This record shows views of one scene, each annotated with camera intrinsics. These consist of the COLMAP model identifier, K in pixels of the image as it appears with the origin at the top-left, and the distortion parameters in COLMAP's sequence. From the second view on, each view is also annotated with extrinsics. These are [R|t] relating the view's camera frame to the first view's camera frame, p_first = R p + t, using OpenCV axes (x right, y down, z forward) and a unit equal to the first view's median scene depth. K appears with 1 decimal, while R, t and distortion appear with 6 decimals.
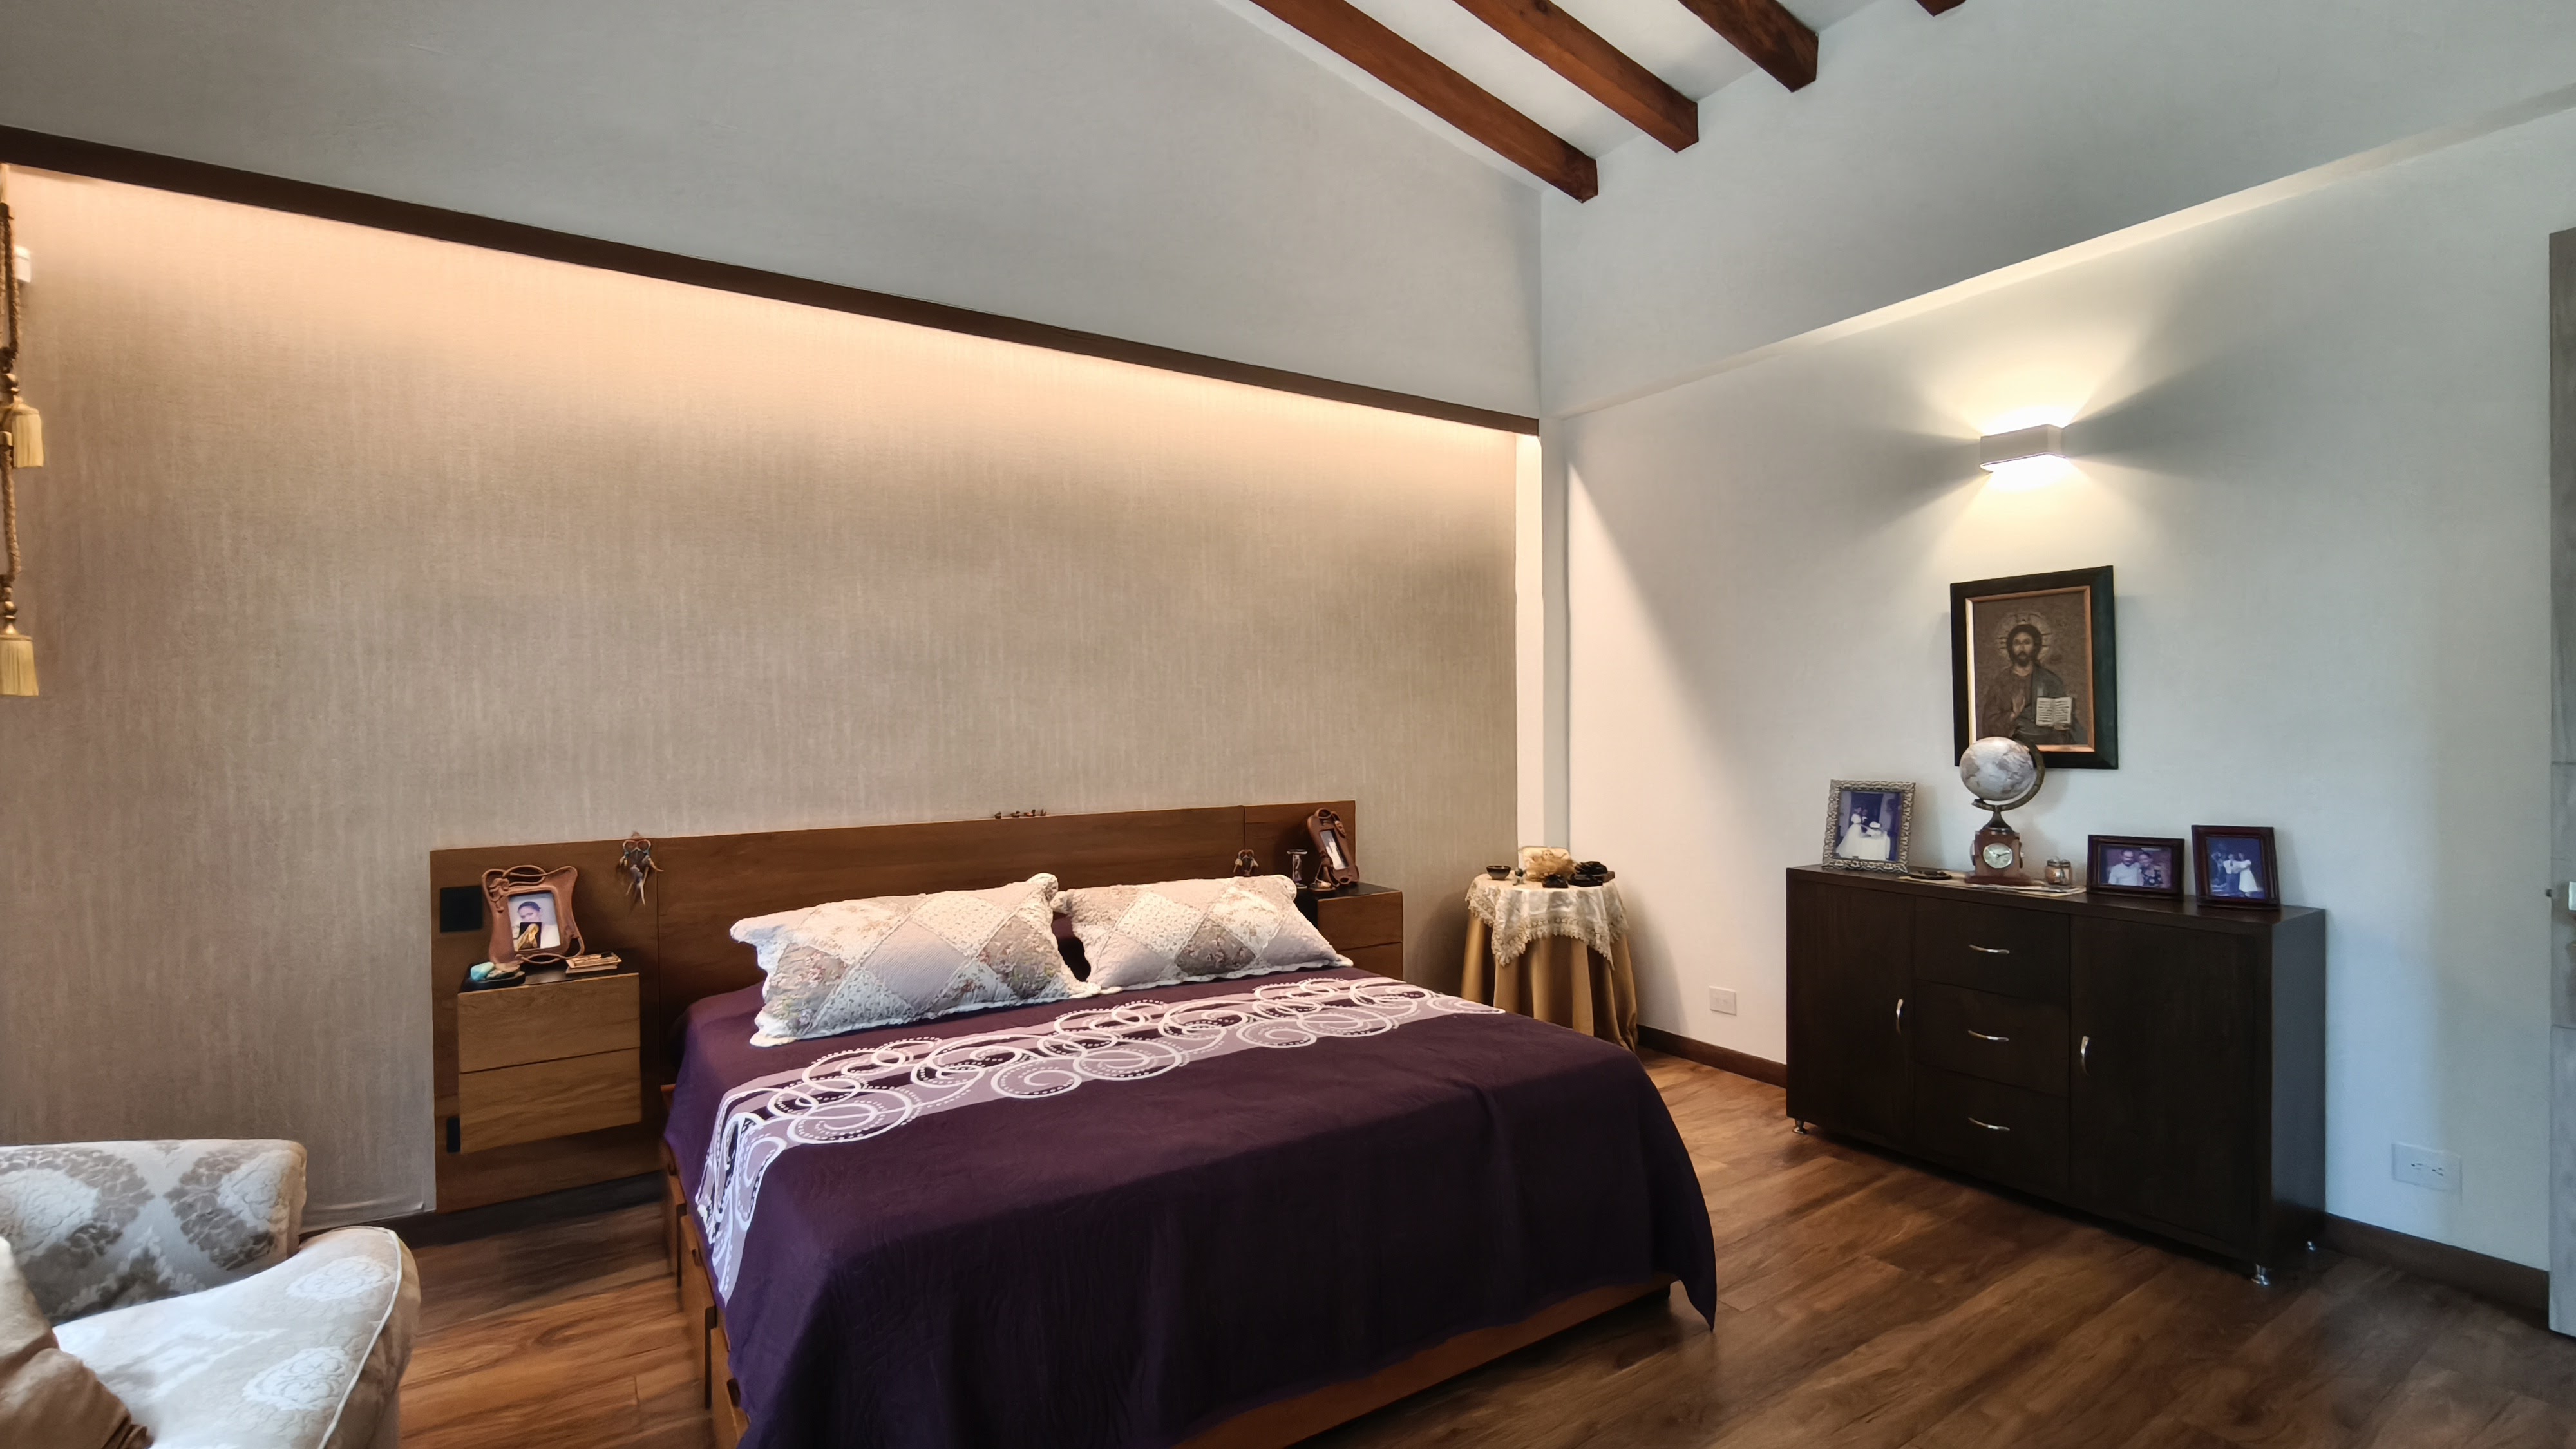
lens RADIAL K [[1193.3, 0, 1284.9], [0, 1193.3, 725.3], [0, 0, 1]] dist [0.003147, -0.001881]
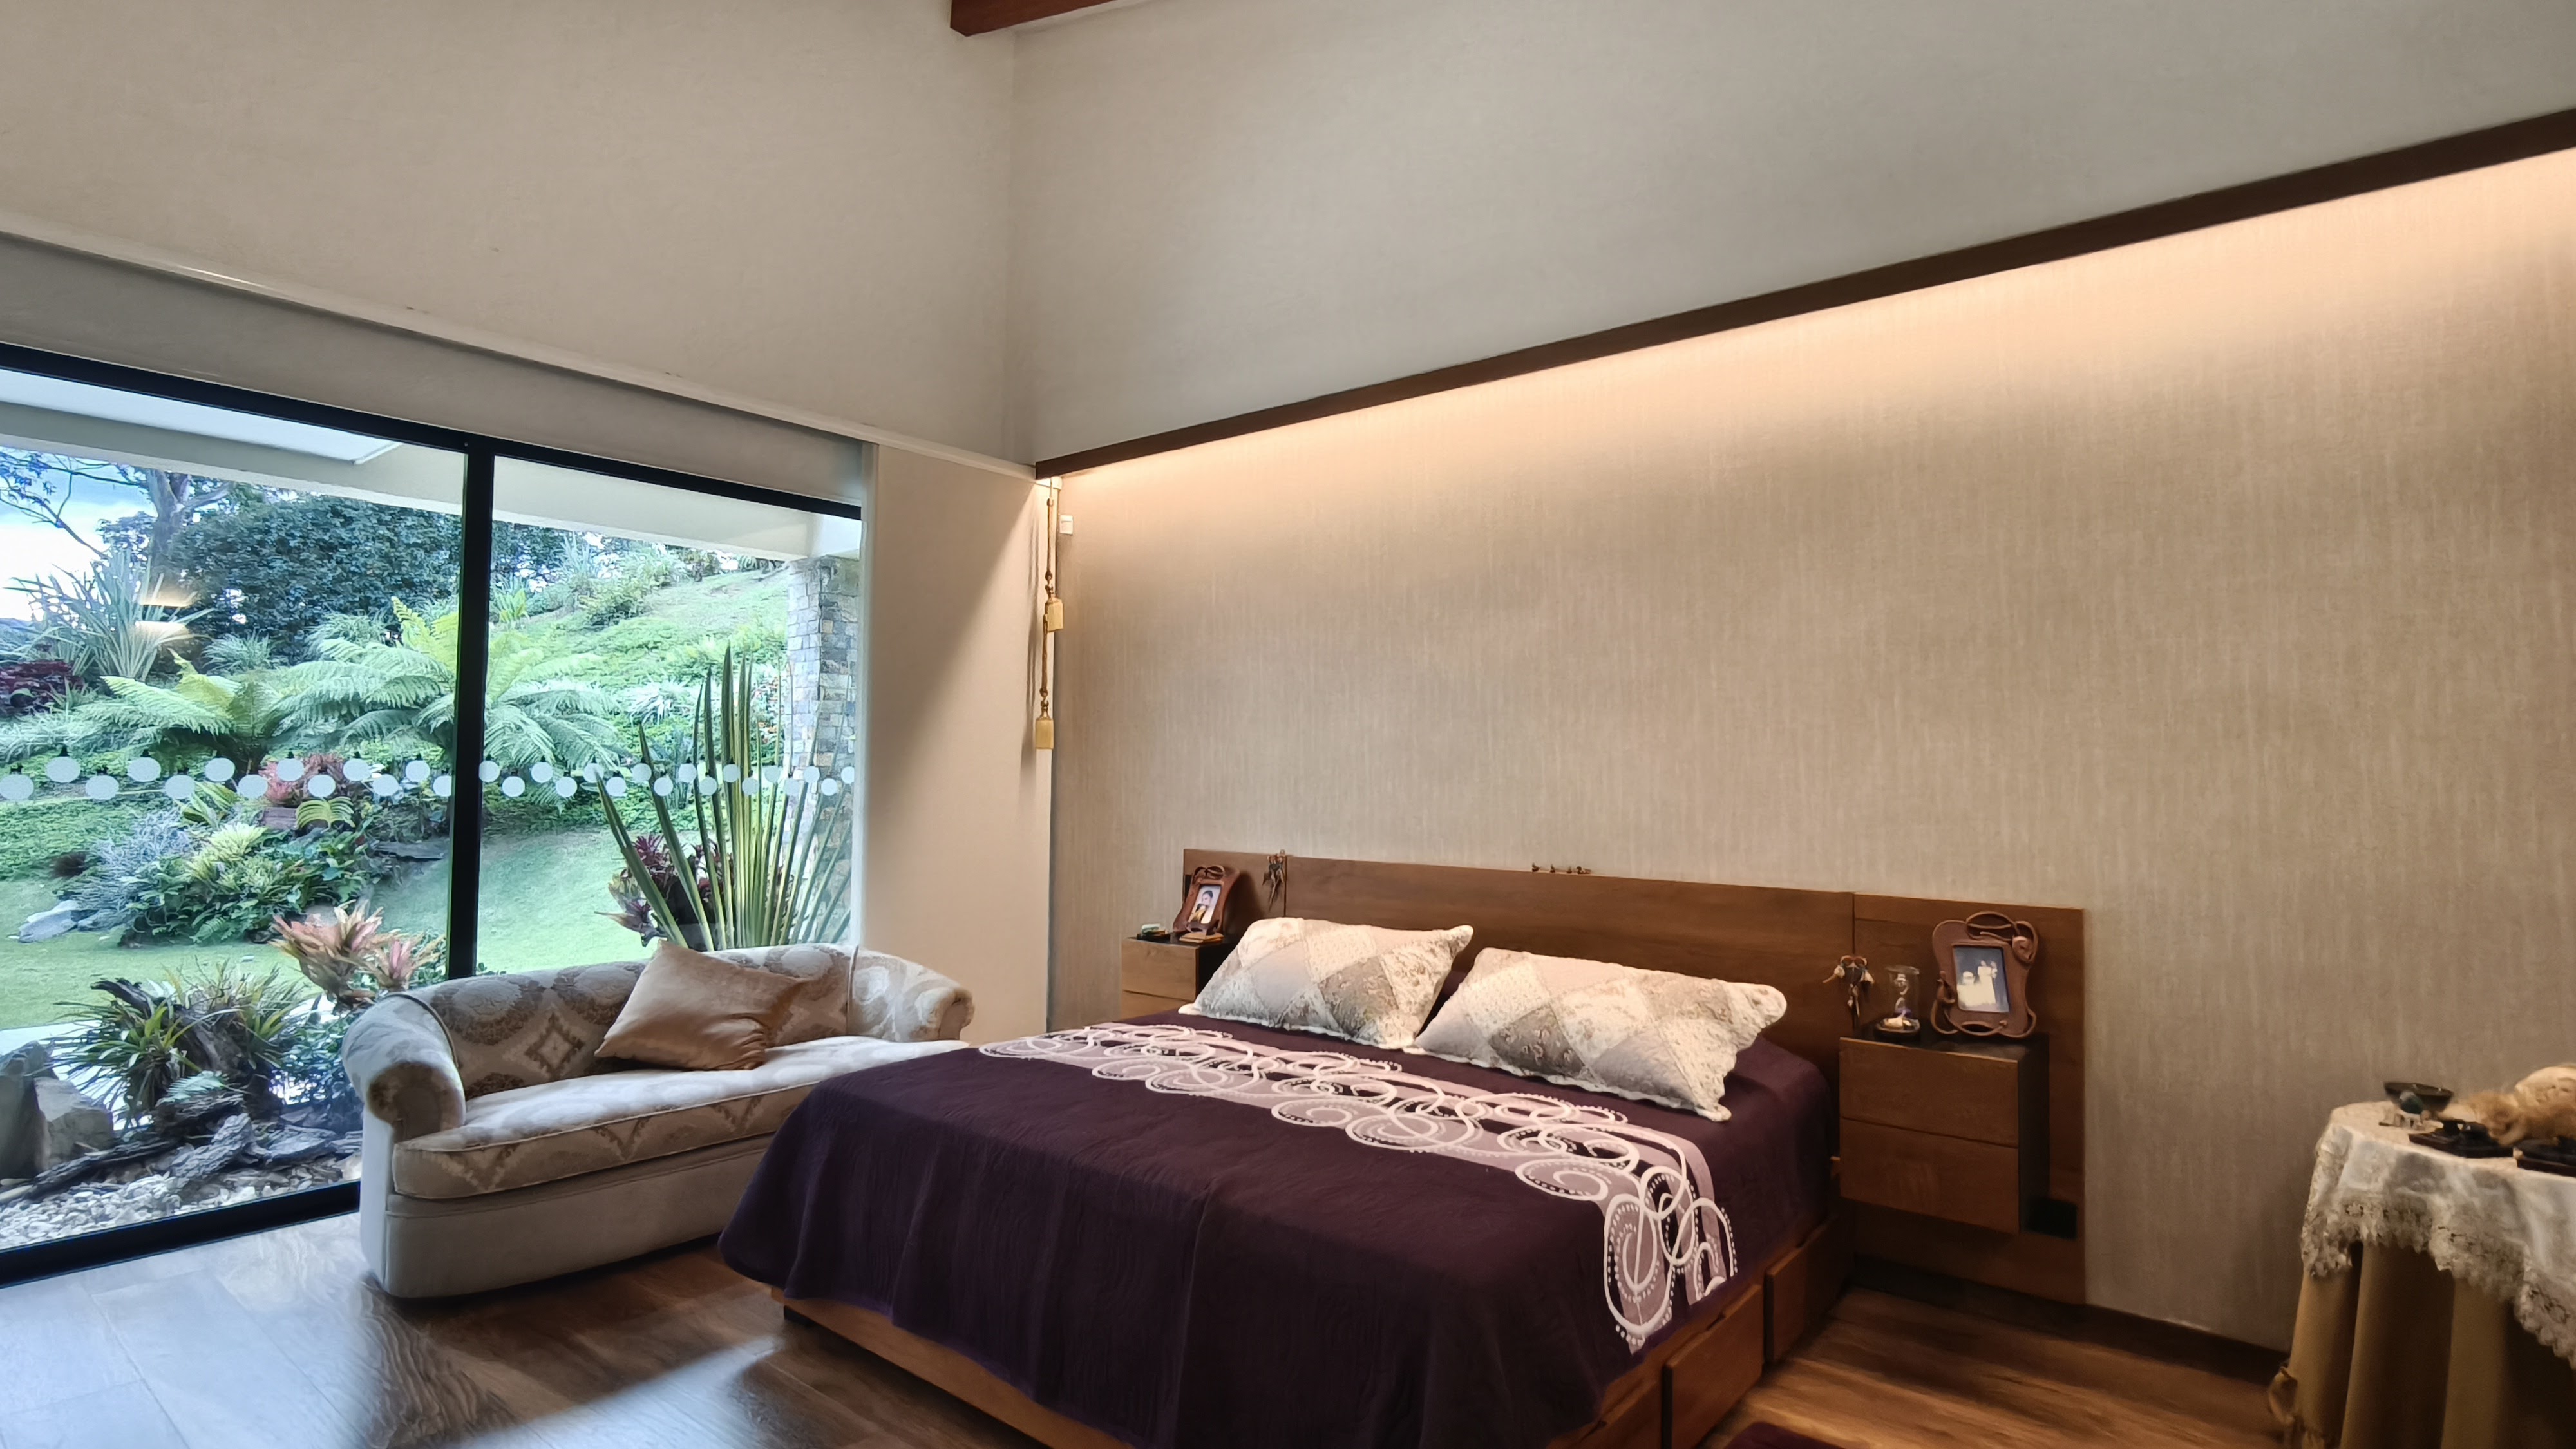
lens RADIAL K [[1285.8, 0, 1268.6], [0, 1285.8, 731.6], [0, 0, 1]] dist [-0.006134, -0.001054]
pose [[0.283478, -0.023934, -0.958680, 0.630306], [-0.029923, 0.998981, -0.033788, 0.008388], [0.958512, 0.038265, 0.282473, 0.479200]]
